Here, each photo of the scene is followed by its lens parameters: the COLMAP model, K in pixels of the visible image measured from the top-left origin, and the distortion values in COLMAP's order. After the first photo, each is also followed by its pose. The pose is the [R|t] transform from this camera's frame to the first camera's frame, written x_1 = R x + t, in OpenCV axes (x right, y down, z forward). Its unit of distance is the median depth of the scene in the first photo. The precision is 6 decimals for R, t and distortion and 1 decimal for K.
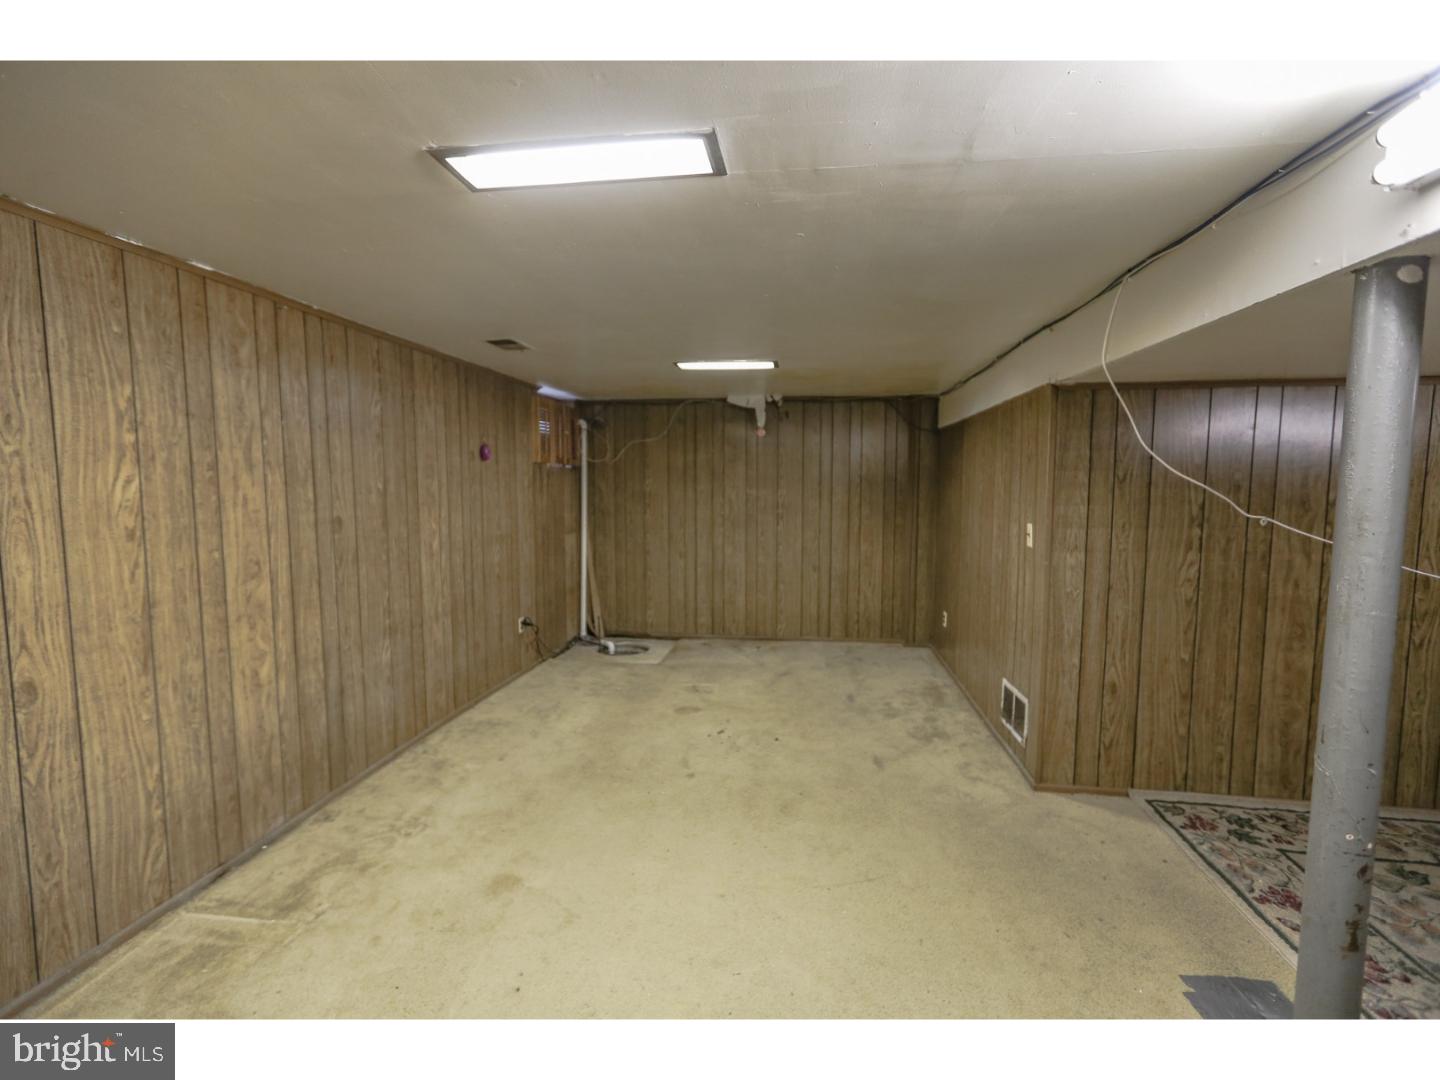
lens RADIAL K [[652.1, 0, 714.7], [0, 652.1, 536.5], [0, 0, 1]] dist [-0.037705, 0.018902]
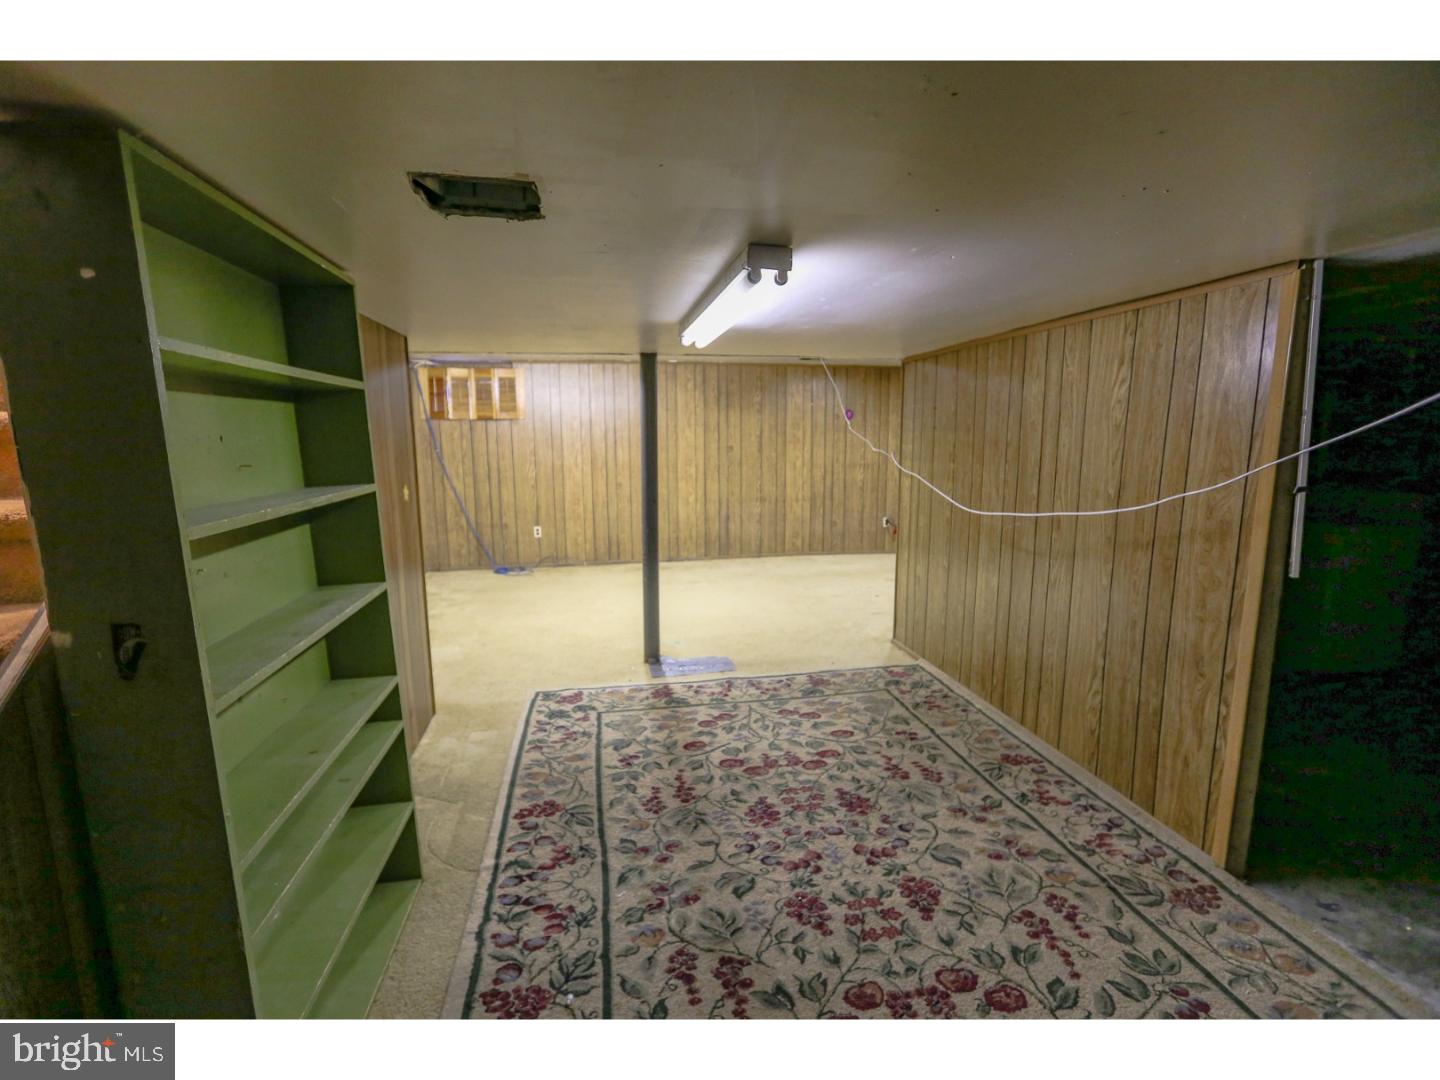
lens RADIAL K [[652.1, 0, 714.7], [0, 652.1, 536.5], [0, 0, 1]] dist [-0.037705, 0.018902]
pose [[0.320951, 0.141413, -0.936479, 1.761191], [-0.074213, 0.989505, 0.123985, 0.008011], [0.944184, 0.029706, 0.328077, 0.143584]]
